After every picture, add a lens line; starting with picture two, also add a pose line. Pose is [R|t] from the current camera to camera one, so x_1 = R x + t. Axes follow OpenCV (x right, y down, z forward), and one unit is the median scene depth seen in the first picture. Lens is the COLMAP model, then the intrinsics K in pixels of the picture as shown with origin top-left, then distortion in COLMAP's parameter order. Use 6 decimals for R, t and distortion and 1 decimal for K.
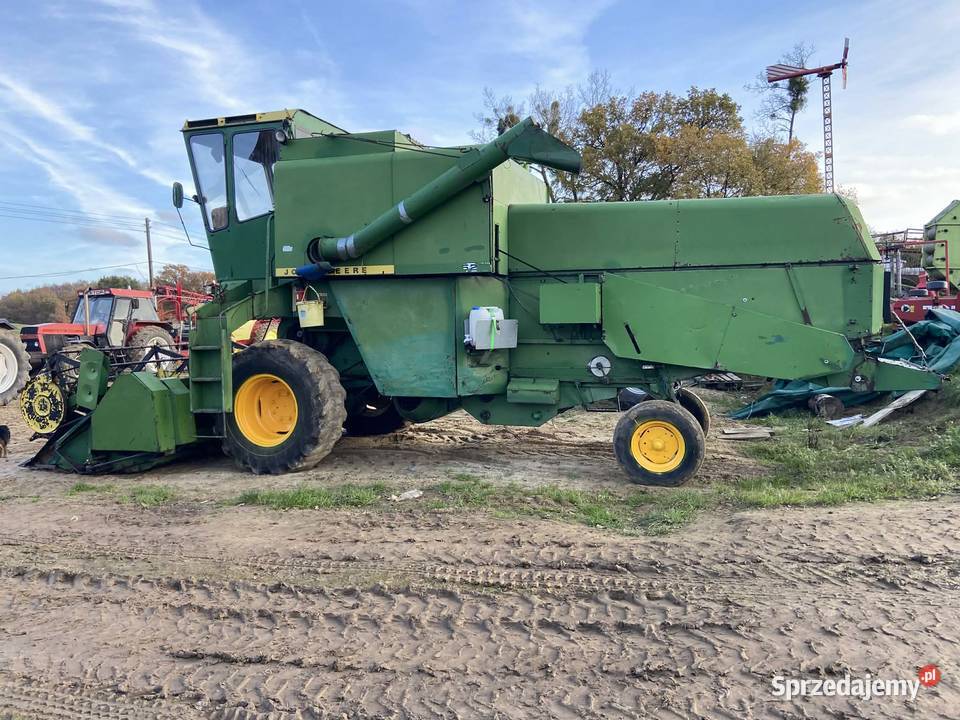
lens RADIAL K [[743.6, 0, 477.5], [0, 743.6, 350.5], [0, 0, 1]] dist [0.118290, -0.152258]
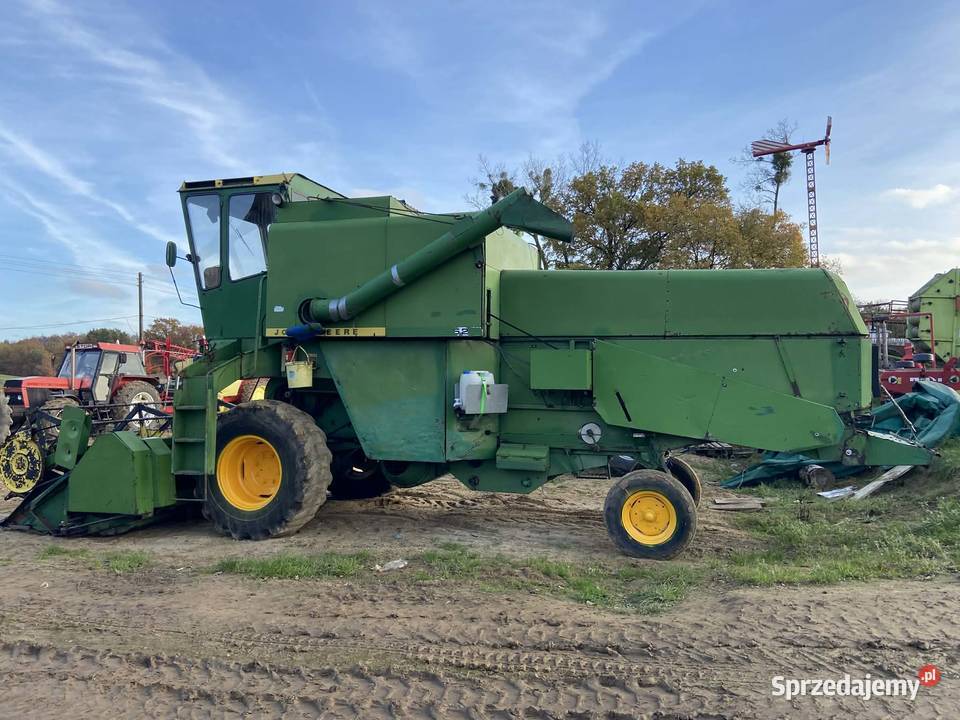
lens RADIAL K [[743.6, 0, 480.6], [0, 743.6, 348.2], [0, 0, 1]] dist [0.118290, -0.152258]
pose [[0.999667, 0.020118, 0.016131, 0.000004], [-0.018737, 0.996489, -0.081604, -0.007412], [-0.017716, 0.081274, 0.996534, 0.005128]]
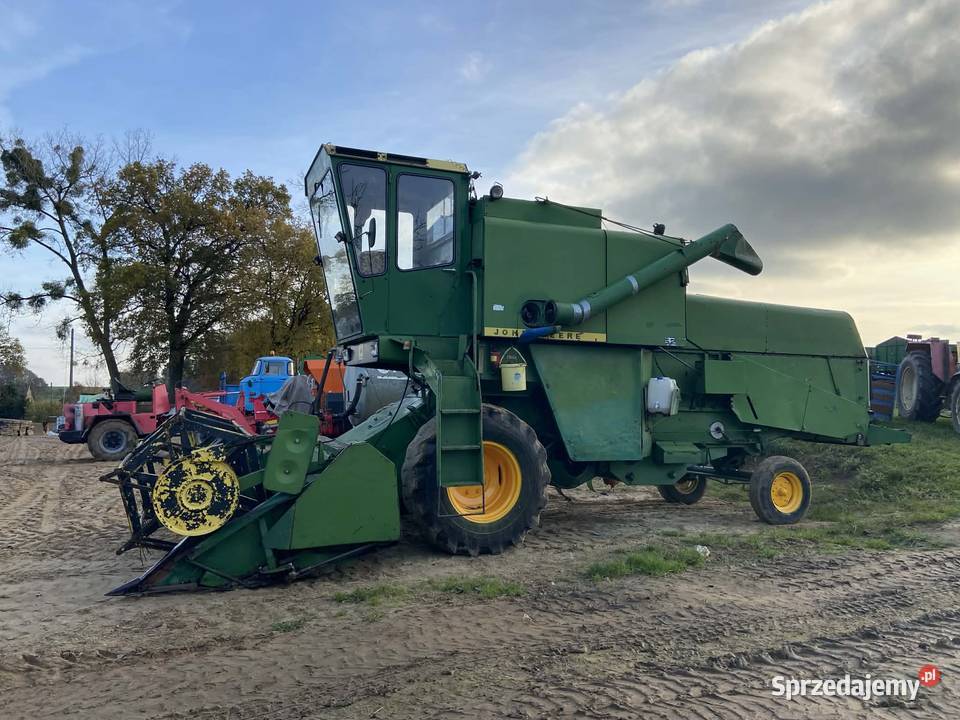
lens RADIAL K [[743.6, 0, 473.7], [0, 743.6, 342.9], [0, 0, 1]] dist [0.118290, -0.152258]
pose [[0.751543, 0.068871, 0.656079, -0.905935], [0.006134, 0.993763, -0.111345, 0.013655], [-0.659656, 0.087705, 0.746433, 0.325821]]
